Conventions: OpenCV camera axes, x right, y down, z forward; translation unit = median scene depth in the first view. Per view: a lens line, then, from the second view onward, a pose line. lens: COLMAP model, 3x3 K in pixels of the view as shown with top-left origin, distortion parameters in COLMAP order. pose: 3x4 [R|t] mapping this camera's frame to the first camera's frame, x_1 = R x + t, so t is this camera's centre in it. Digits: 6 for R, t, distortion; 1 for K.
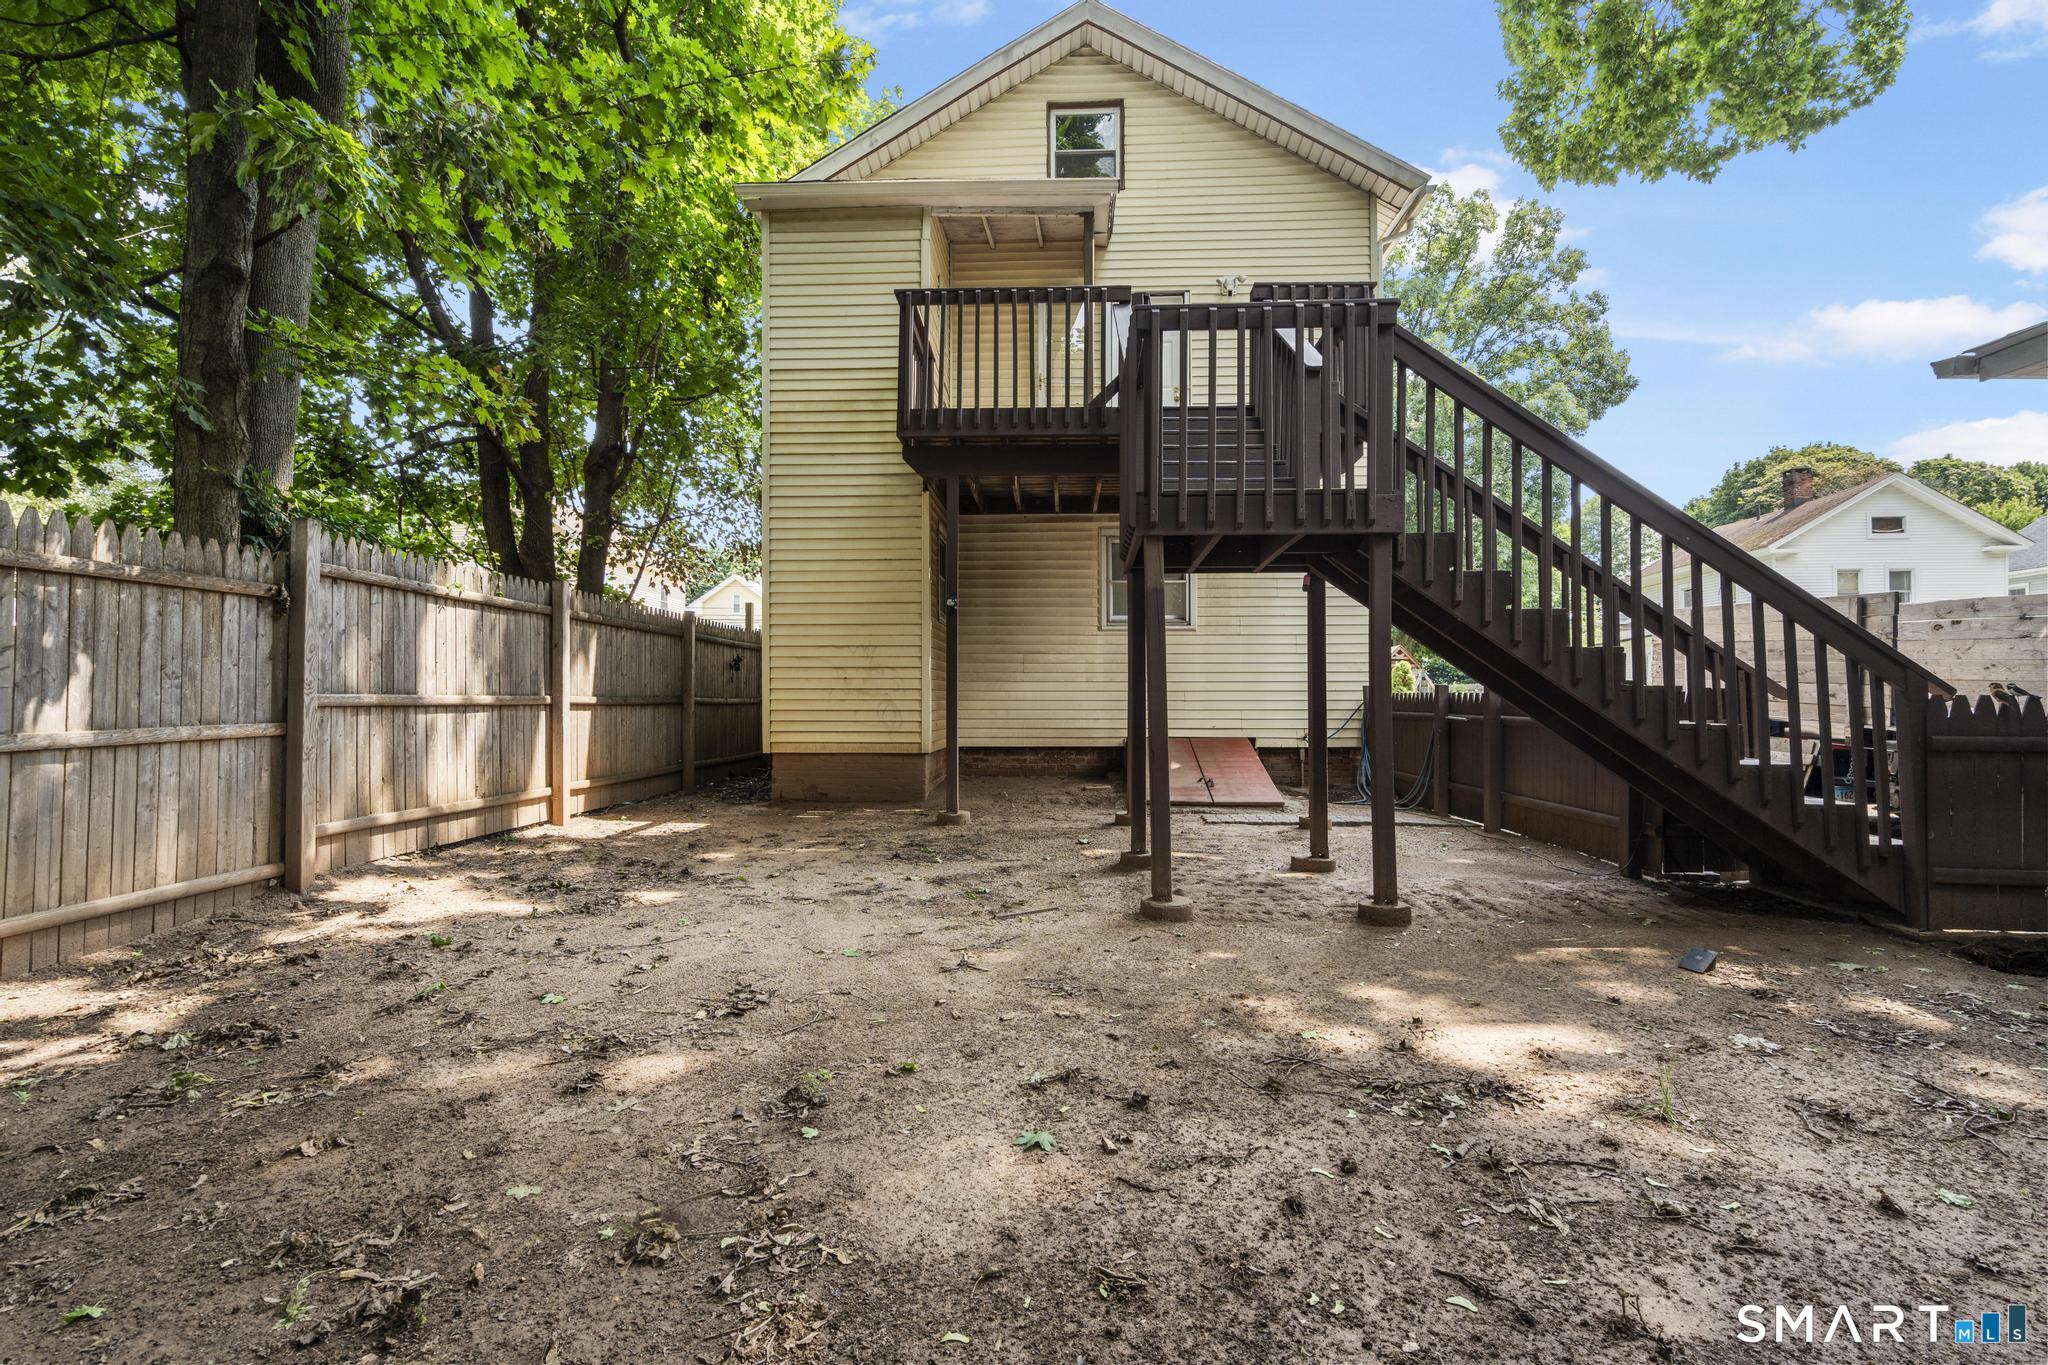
lens RADIAL K [[926.9, 0, 1032.0], [0, 926.9, 693.4], [0, 0, 1]] dist [-0.002565, 0.000572]
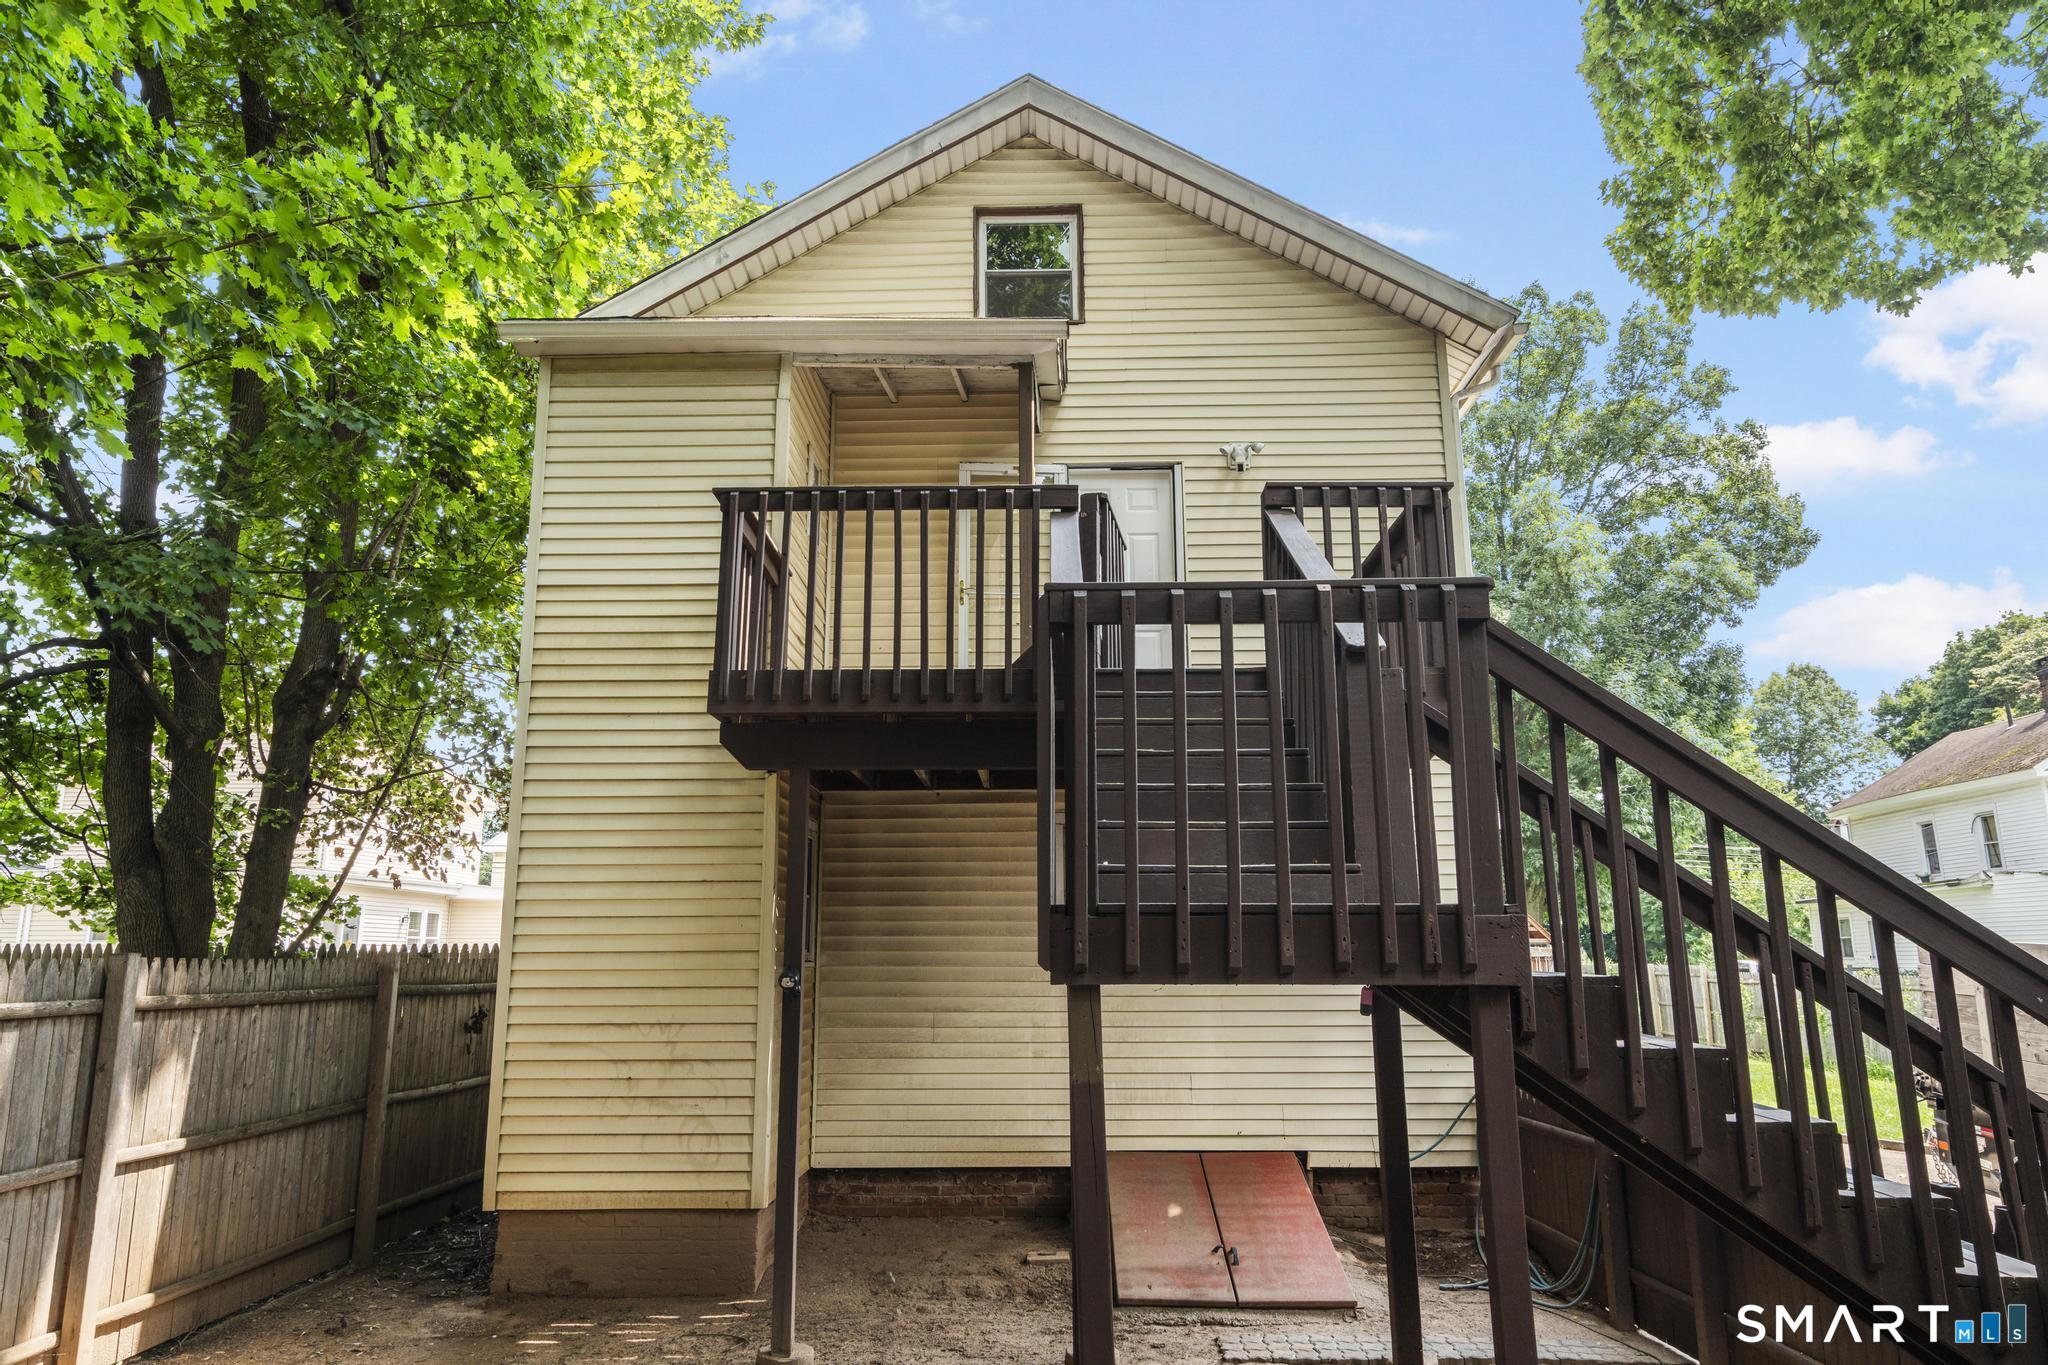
lens RADIAL K [[1313.3, 0, 1040.7], [0, 1313.3, 690.4], [0, 0, 1]] dist [0.002174, 0.005368]
pose [[0.999532, -0.002096, 0.030506, 0.036643], [0.007888, 0.981556, -0.191012, -0.086474], [-0.029543, 0.191164, 0.981113, 0.087484]]
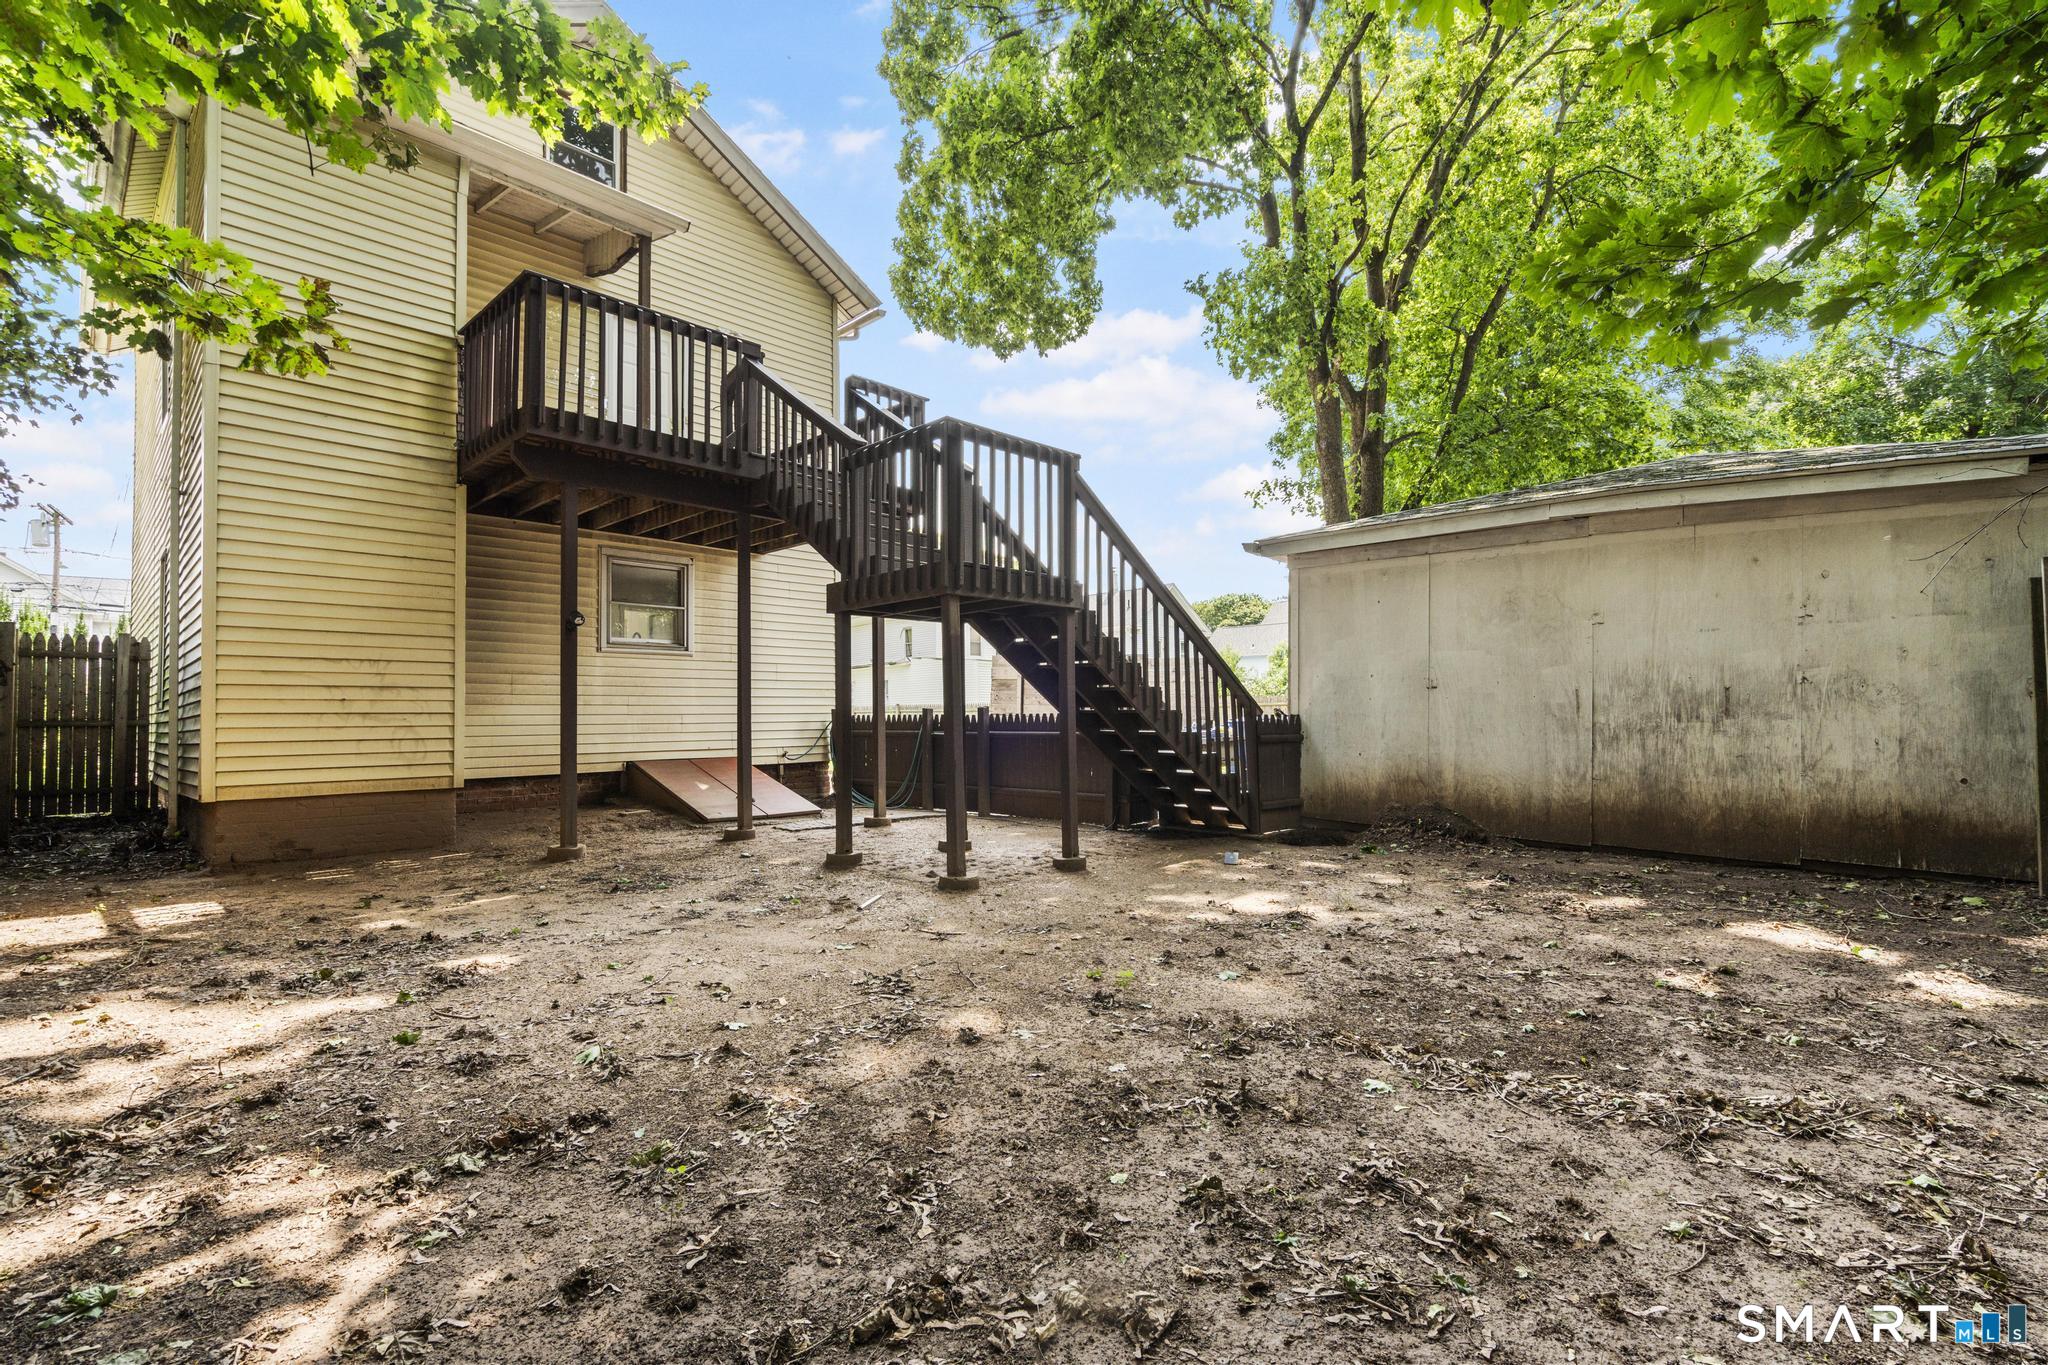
lens RADIAL K [[926.9, 0, 1032.0], [0, 926.9, 693.4], [0, 0, 1]] dist [-0.002565, 0.000572]
pose [[0.652164, 0.012453, 0.757976, -0.362153], [0.005410, 0.999763, -0.021080, -0.001737], [-0.758059, 0.017848, 0.651942, 0.033700]]
